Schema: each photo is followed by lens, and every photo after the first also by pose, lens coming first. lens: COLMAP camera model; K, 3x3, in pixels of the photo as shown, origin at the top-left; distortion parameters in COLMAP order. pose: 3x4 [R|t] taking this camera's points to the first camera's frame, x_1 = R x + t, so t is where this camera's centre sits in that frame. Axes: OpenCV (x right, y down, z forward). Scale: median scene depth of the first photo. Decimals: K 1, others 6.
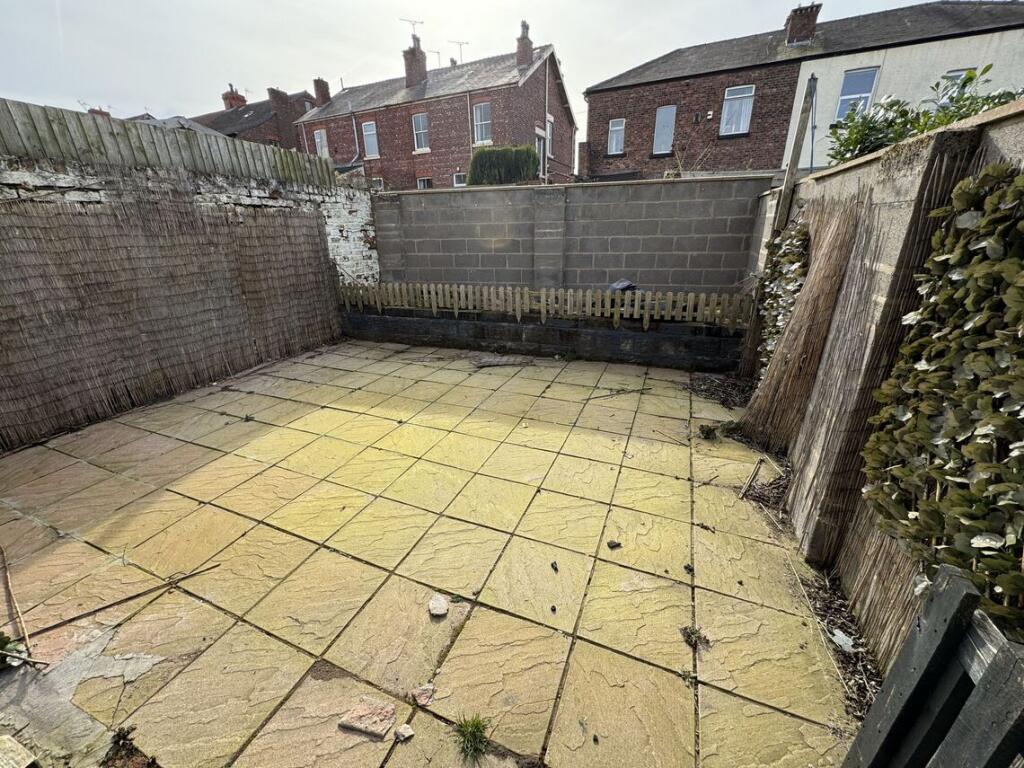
lens RADIAL K [[406.7, 0, 510.1], [0, 406.7, 385.1], [0, 0, 1]] dist [-0.000728, 0.001103]
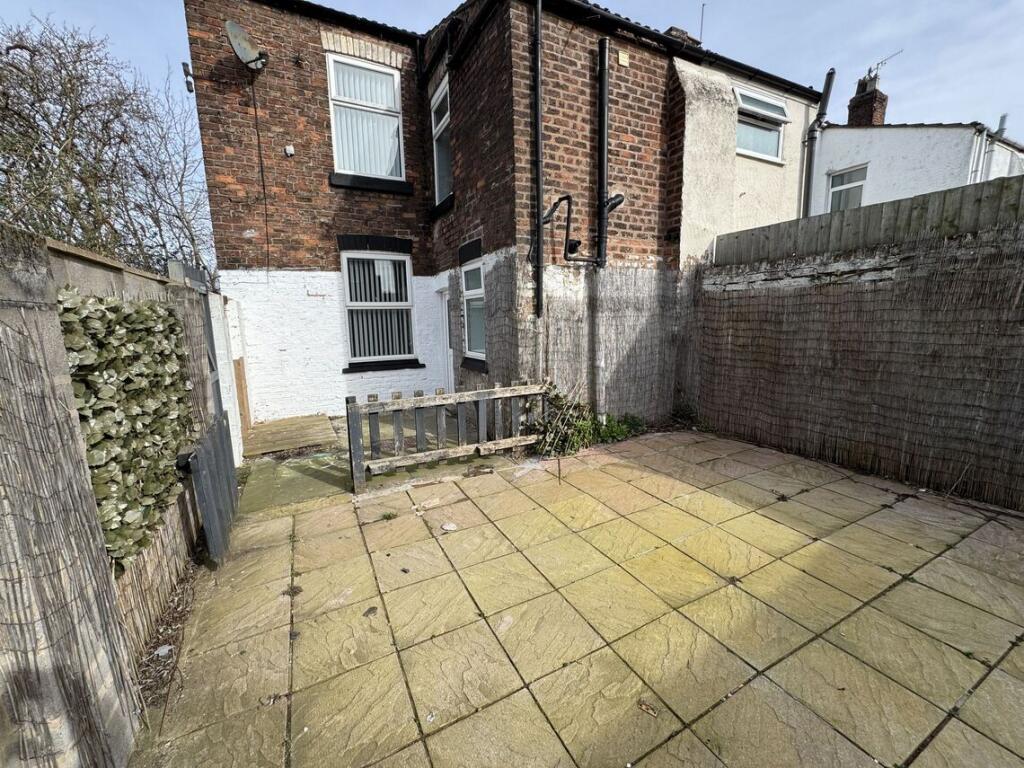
lens RADIAL K [[406.7, 0, 511.8], [0, 406.7, 387.5], [0, 0, 1]] dist [-0.000728, 0.001103]
pose [[-0.651793, 0.162200, -0.740849, 0.446145], [-0.246040, 0.878801, 0.408868, -0.397124], [0.717377, 0.448776, -0.532889, 0.995547]]
